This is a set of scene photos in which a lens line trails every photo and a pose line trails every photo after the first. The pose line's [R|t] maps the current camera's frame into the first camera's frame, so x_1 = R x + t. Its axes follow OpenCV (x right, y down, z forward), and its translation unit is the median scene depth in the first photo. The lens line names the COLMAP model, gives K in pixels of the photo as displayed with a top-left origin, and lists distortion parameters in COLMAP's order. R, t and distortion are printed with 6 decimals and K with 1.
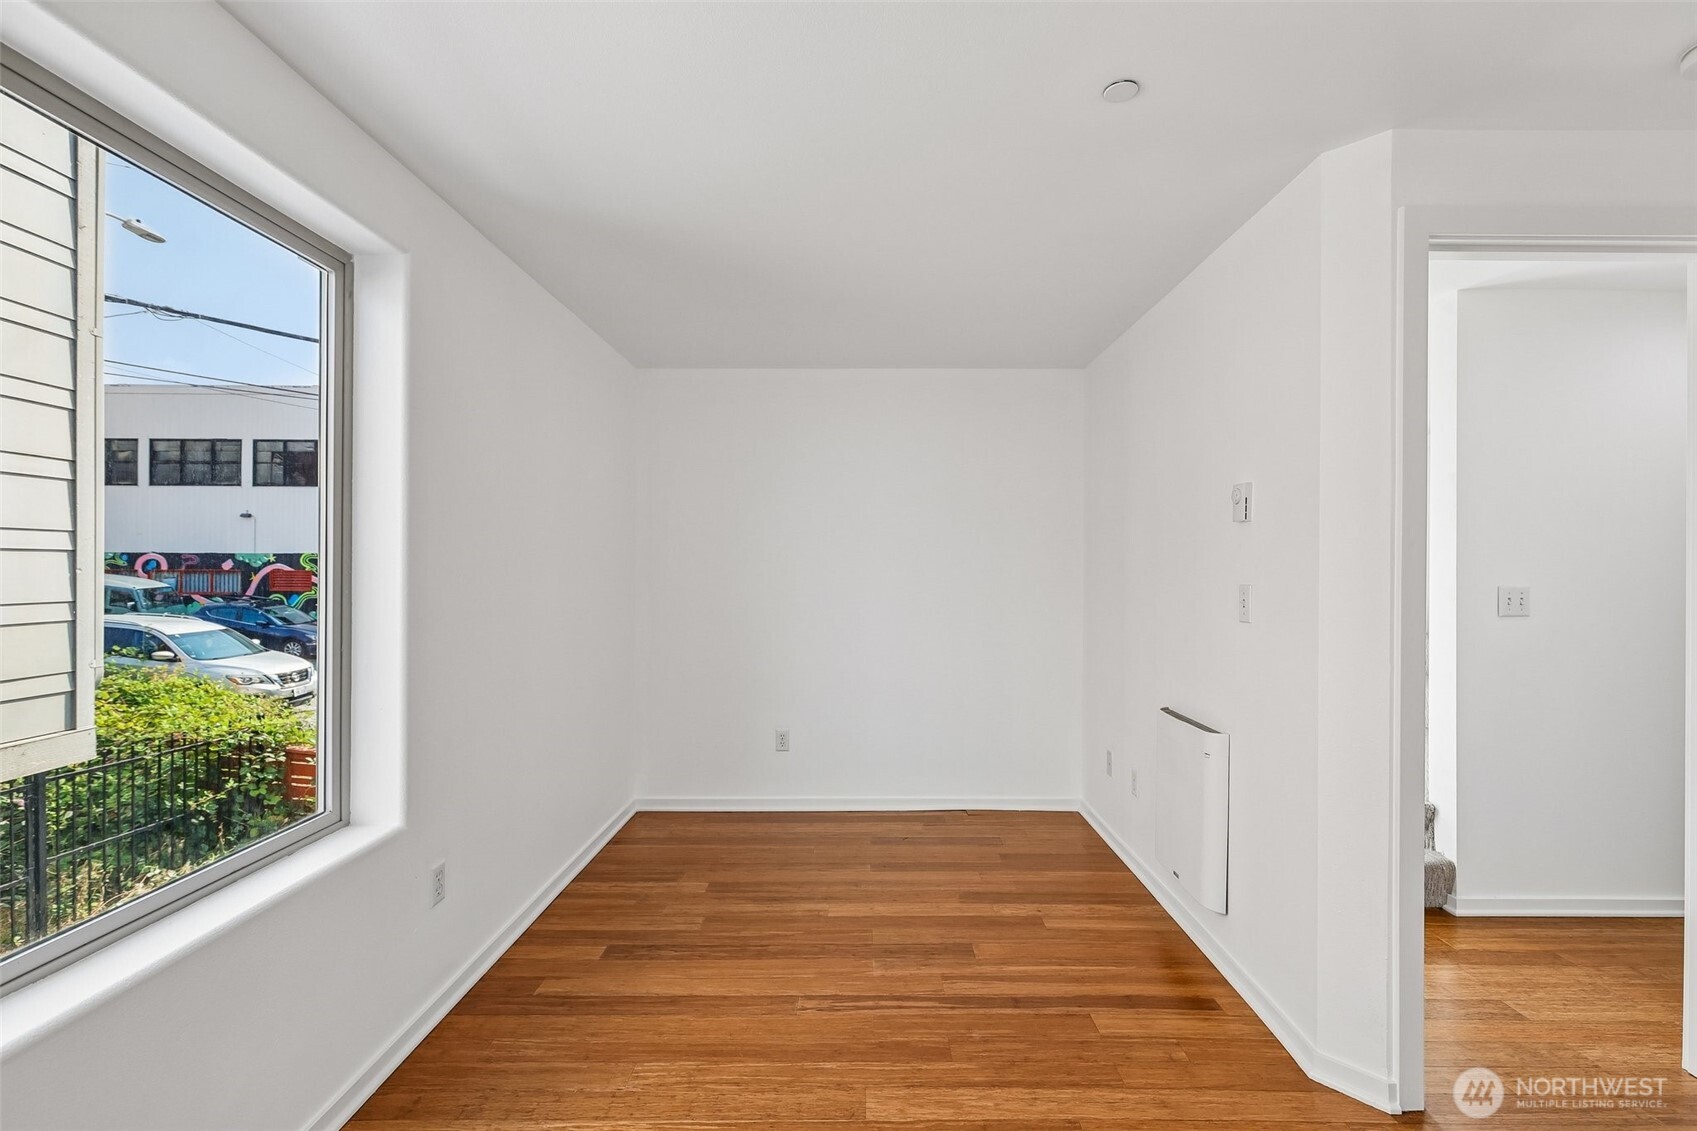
lens RADIAL K [[756.6, 0, 864.8], [0, 756.6, 569.2], [0, 0, 1]] dist [-0.002436, 0.000991]
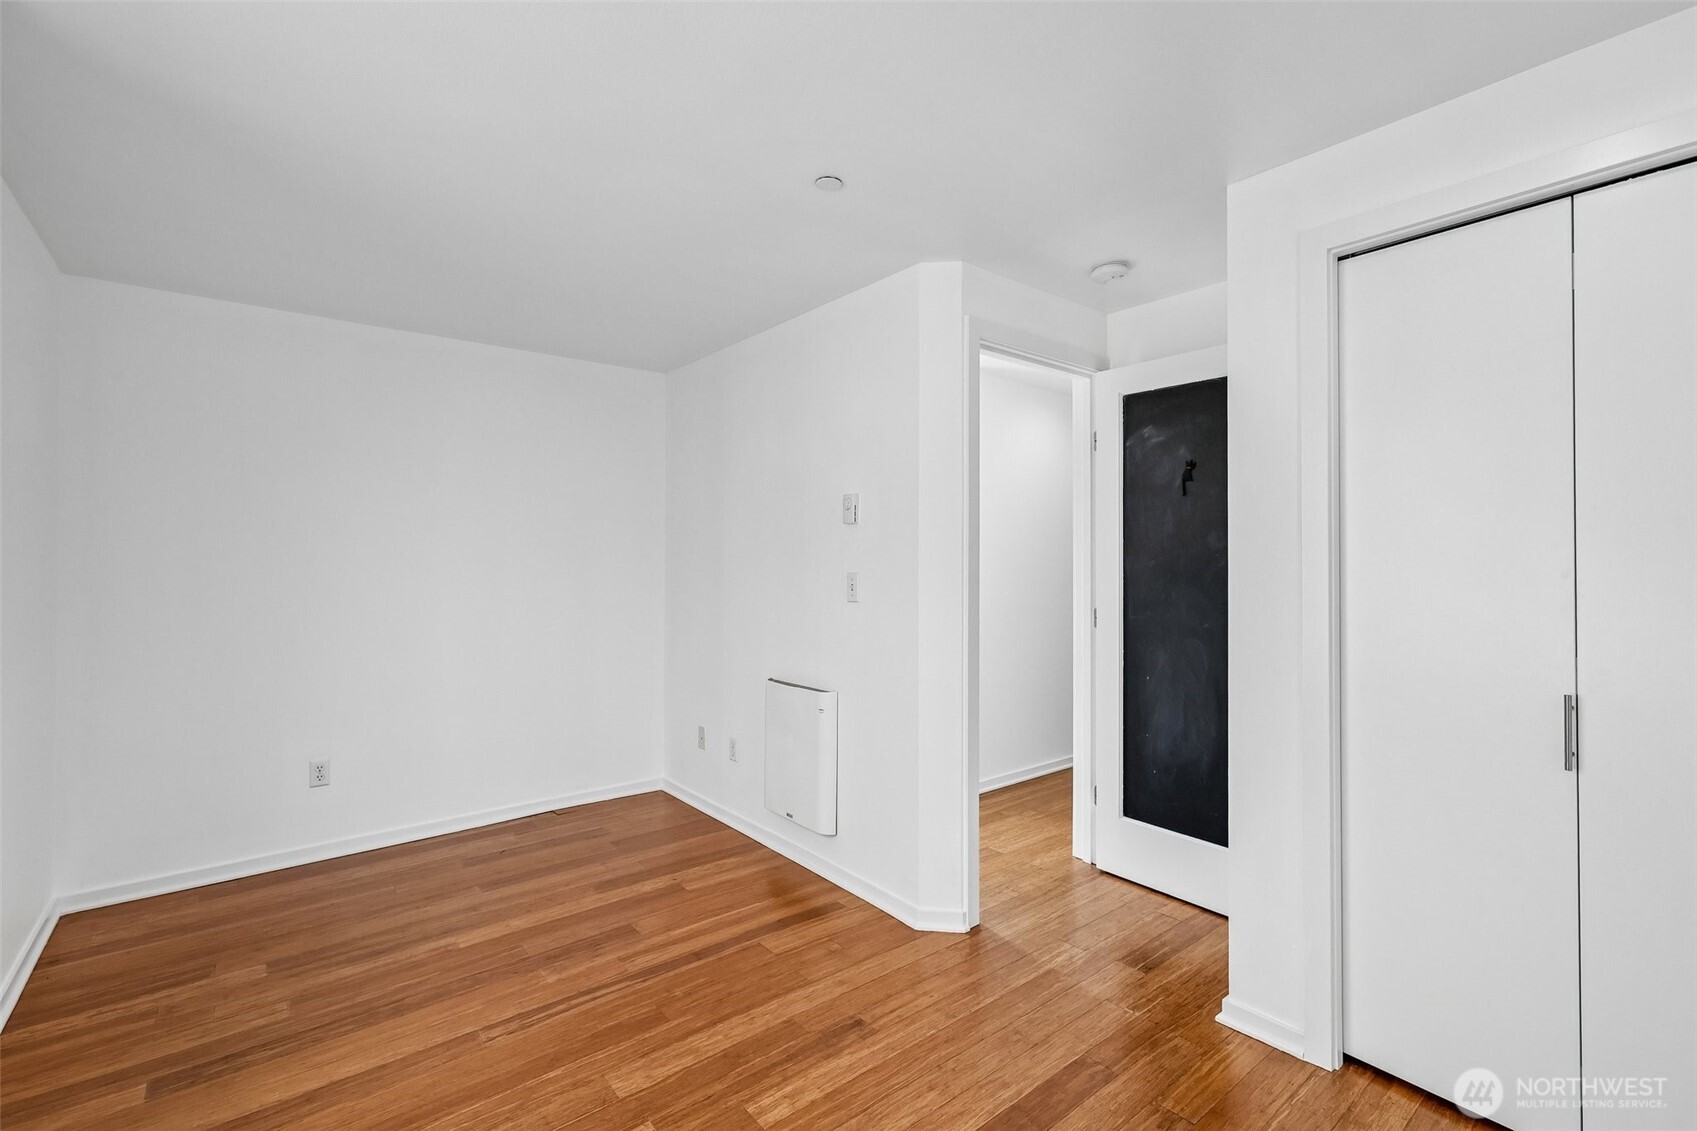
lens RADIAL K [[756.6, 0, 872.2], [0, 756.6, 560.5], [0, 0, 1]] dist [-0.002436, 0.000991]
pose [[0.767314, -0.004307, 0.641257, -0.283336], [0.004279, 0.999990, 0.001597, -0.002899], [-0.641257, 0.001518, 0.767324, -0.007659]]
